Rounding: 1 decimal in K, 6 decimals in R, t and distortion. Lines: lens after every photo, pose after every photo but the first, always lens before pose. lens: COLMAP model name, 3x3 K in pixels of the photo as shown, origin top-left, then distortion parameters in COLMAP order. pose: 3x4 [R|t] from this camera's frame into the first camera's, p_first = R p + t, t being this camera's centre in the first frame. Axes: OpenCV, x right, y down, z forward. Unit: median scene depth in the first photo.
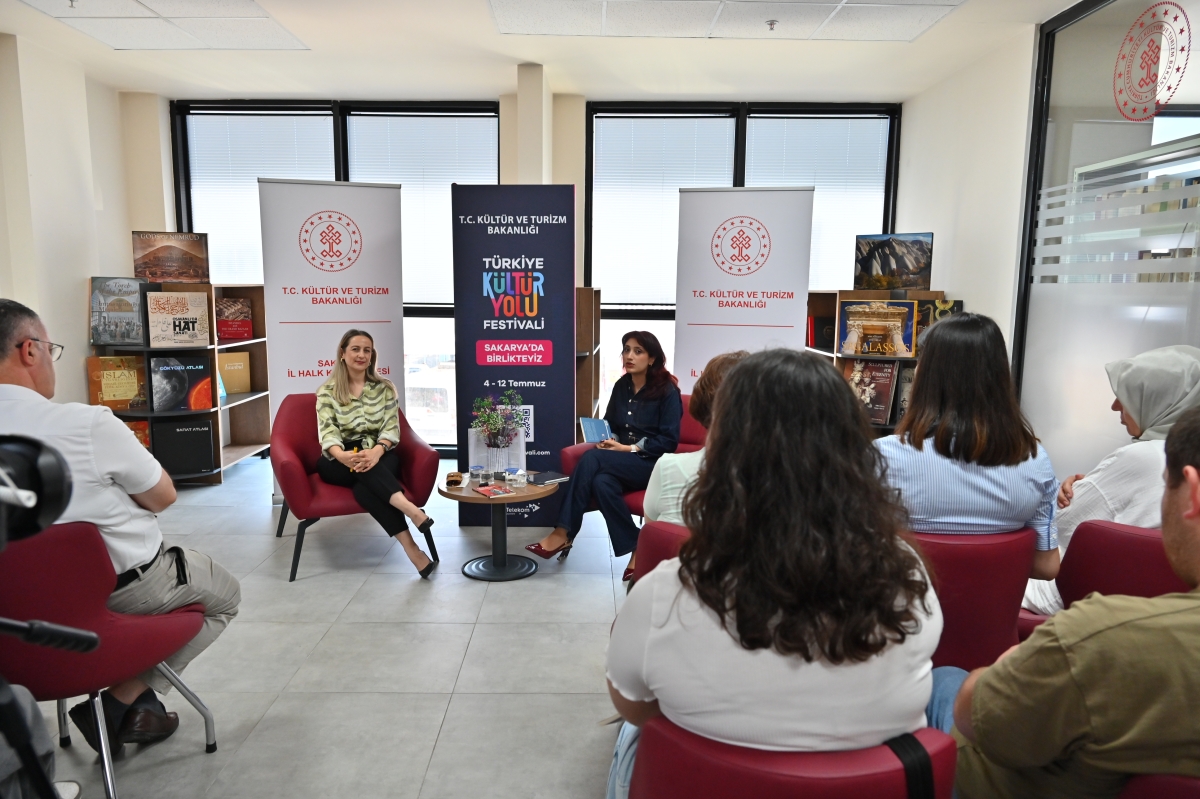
lens RADIAL K [[811.5, 0, 594.7], [0, 811.5, 404.1], [0, 0, 1]] dist [-0.006049, -0.002160]
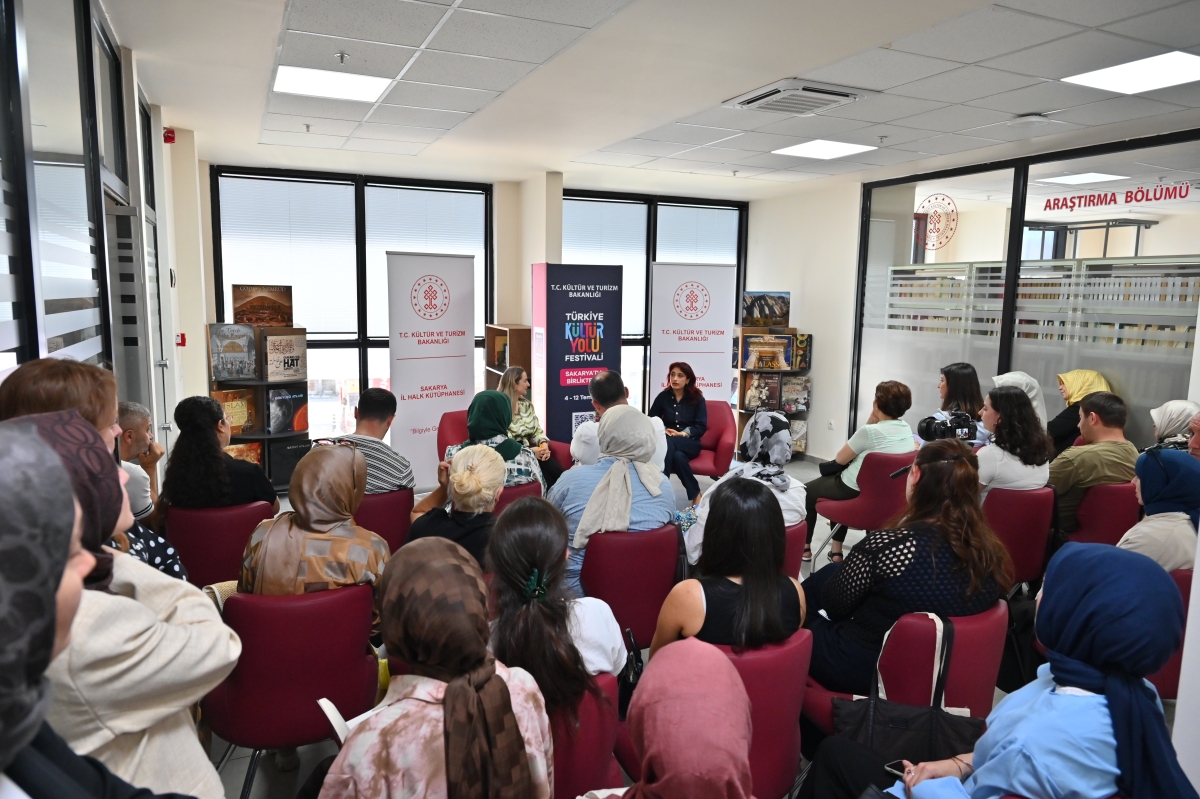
lens RADIAL K [[811.5, 0, 601.0], [0, 811.5, 400.5], [0, 0, 1]] dist [-0.006049, -0.002160]
pose [[0.913162, -0.047576, 0.404812, -0.608041], [0.049734, 0.998749, 0.005191, -0.023499], [-0.404552, 0.015393, 0.914385, -0.329899]]
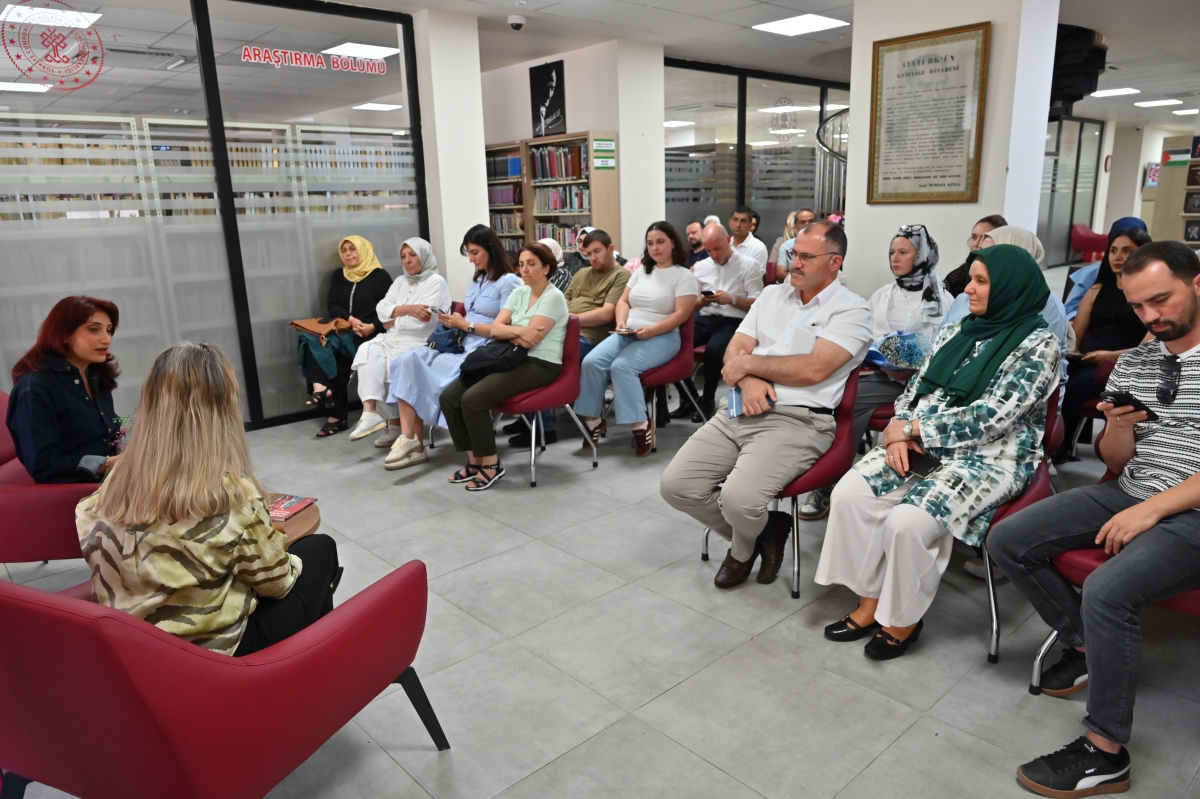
lens RADIAL K [[811.5, 0, 598.6], [0, 811.5, 399.1], [0, 0, 1]] dist [-0.006049, -0.002160]
pose [[-0.672462, -0.172713, 0.719698, -0.619345], [0.118378, 0.934775, 0.334935, -0.151475], [-0.730604, 0.310428, -0.608155, 0.896659]]
